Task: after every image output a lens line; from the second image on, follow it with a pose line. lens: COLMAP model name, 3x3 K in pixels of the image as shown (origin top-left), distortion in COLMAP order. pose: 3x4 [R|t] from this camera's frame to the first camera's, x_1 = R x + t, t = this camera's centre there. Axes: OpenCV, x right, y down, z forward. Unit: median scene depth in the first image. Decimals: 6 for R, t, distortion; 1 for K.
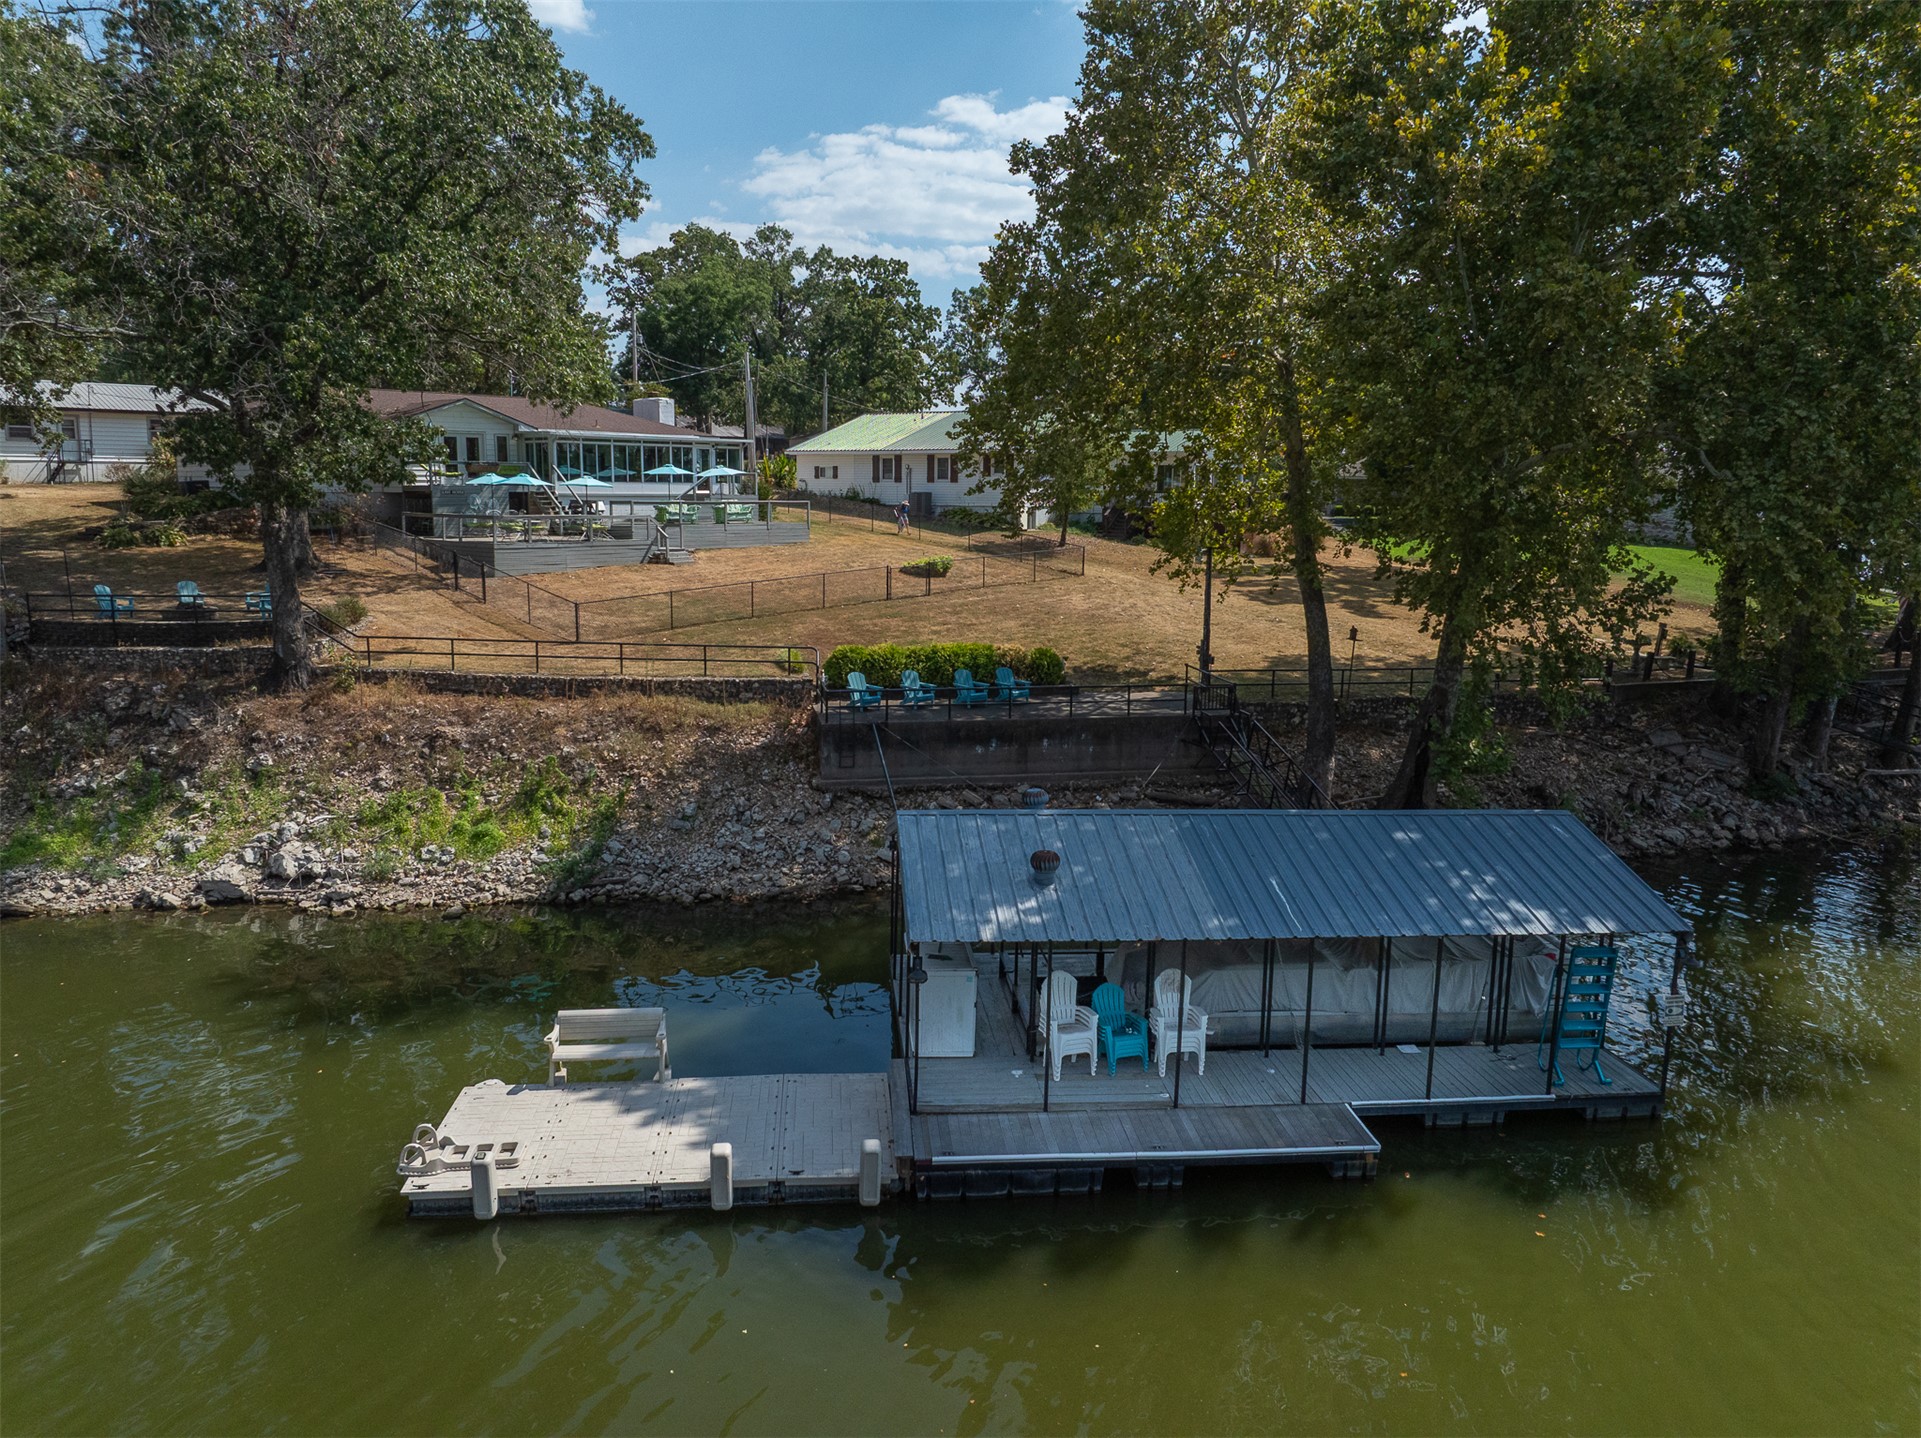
lens RADIAL K [[1336.4, 0, 960.5], [0, 1336.4, 719.0], [0, 0, 1]] dist [-0.043628, -0.001813]
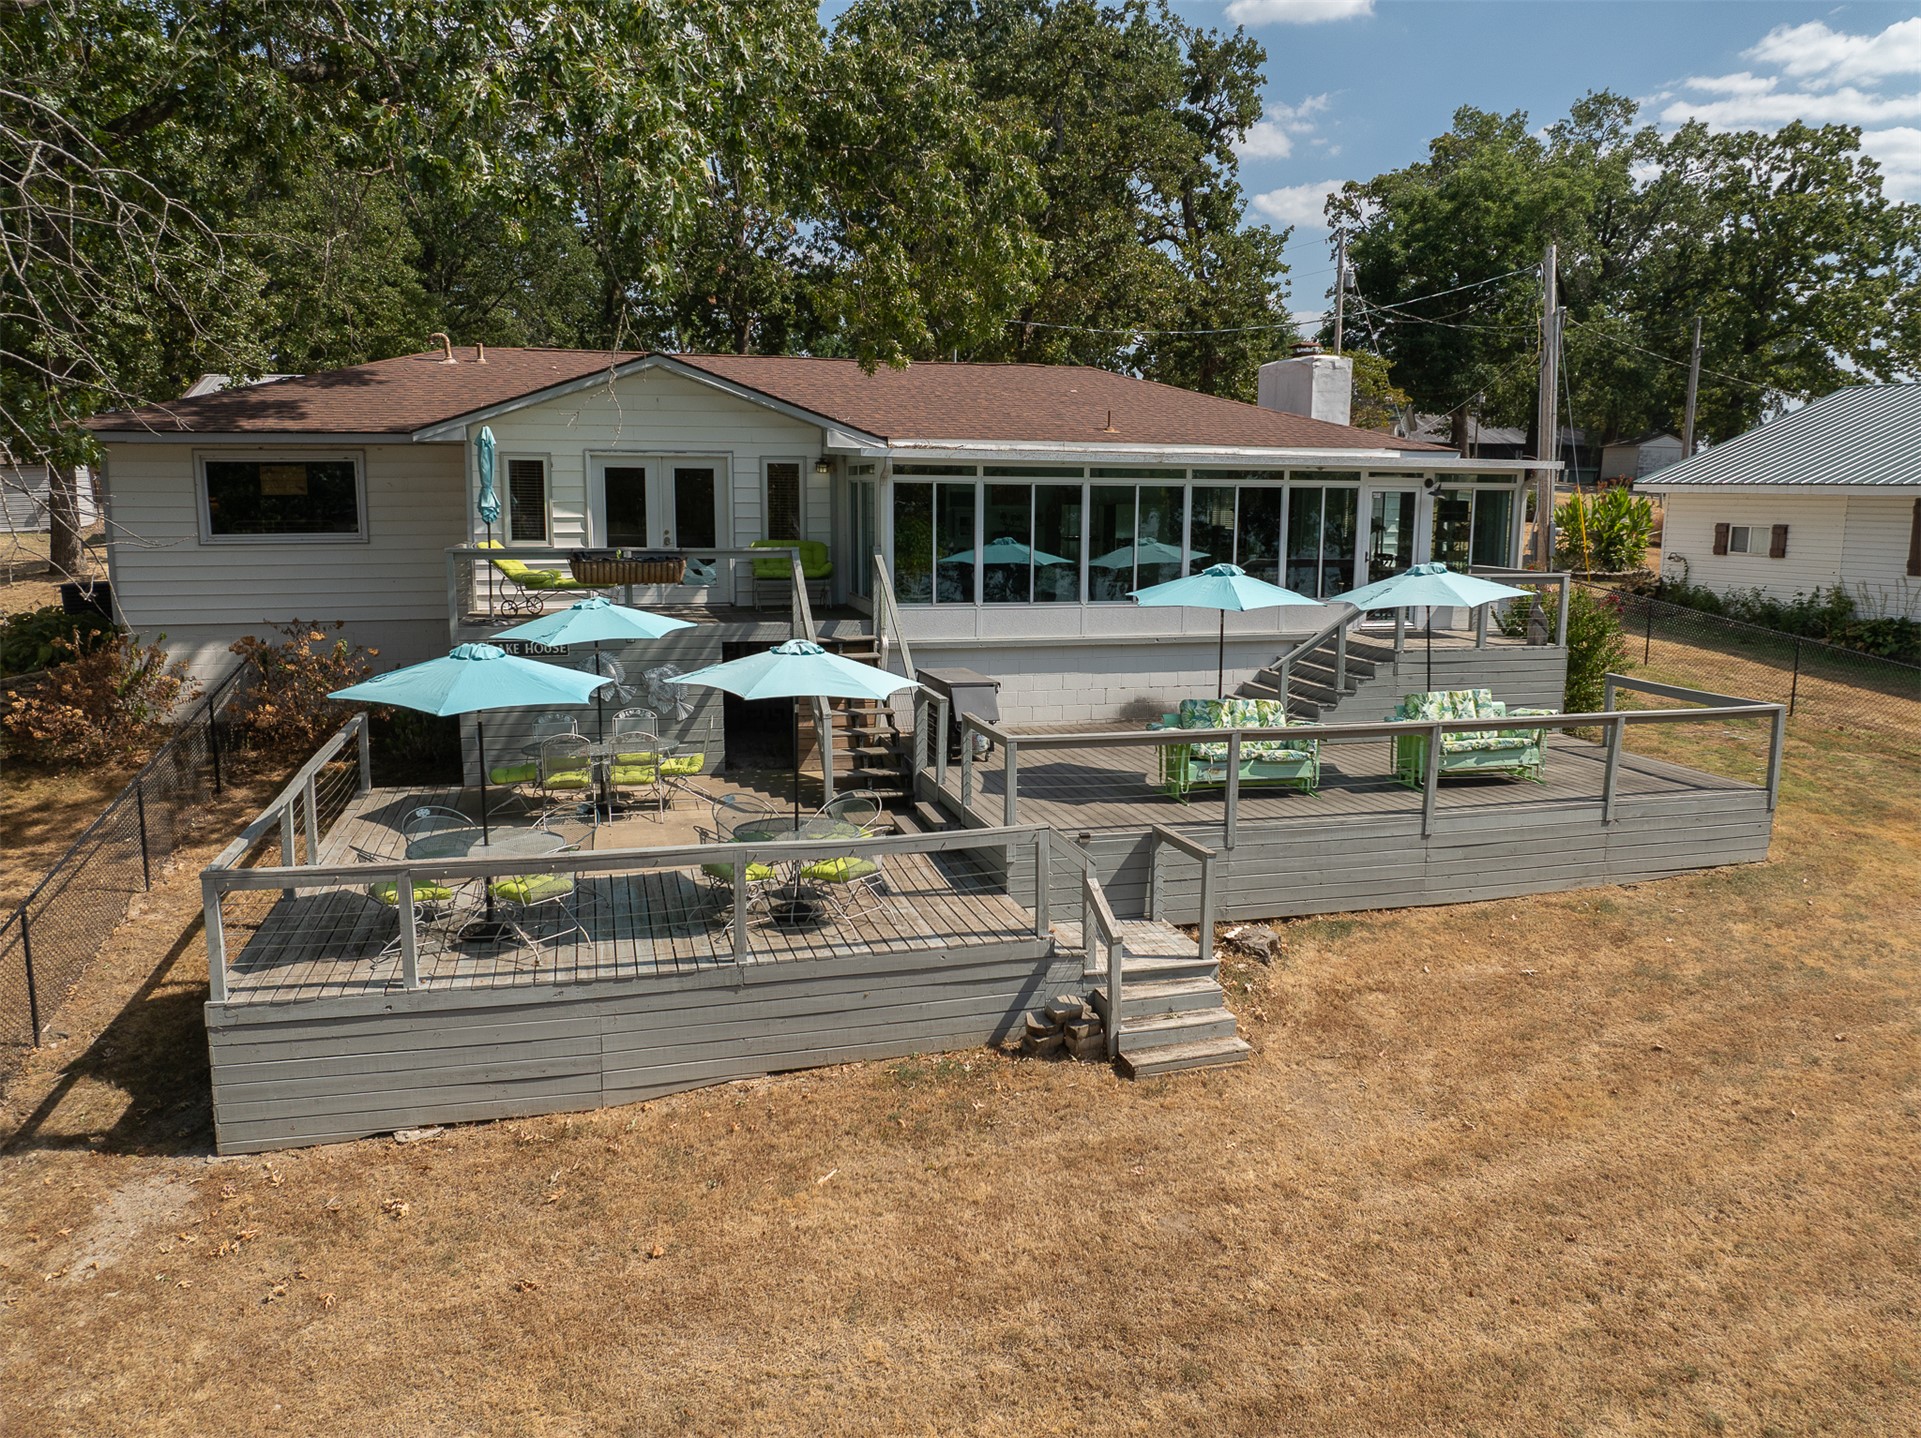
lens RADIAL K [[1336.4, 0, 960.5], [0, 1336.4, 719.0], [0, 0, 1]] dist [-0.043628, -0.001813]
pose [[0.851363, 0.083849, -0.517833, -0.064174], [-0.086448, 0.996072, 0.019159, -0.082999], [0.517405, 0.028454, 0.855267, 0.384138]]
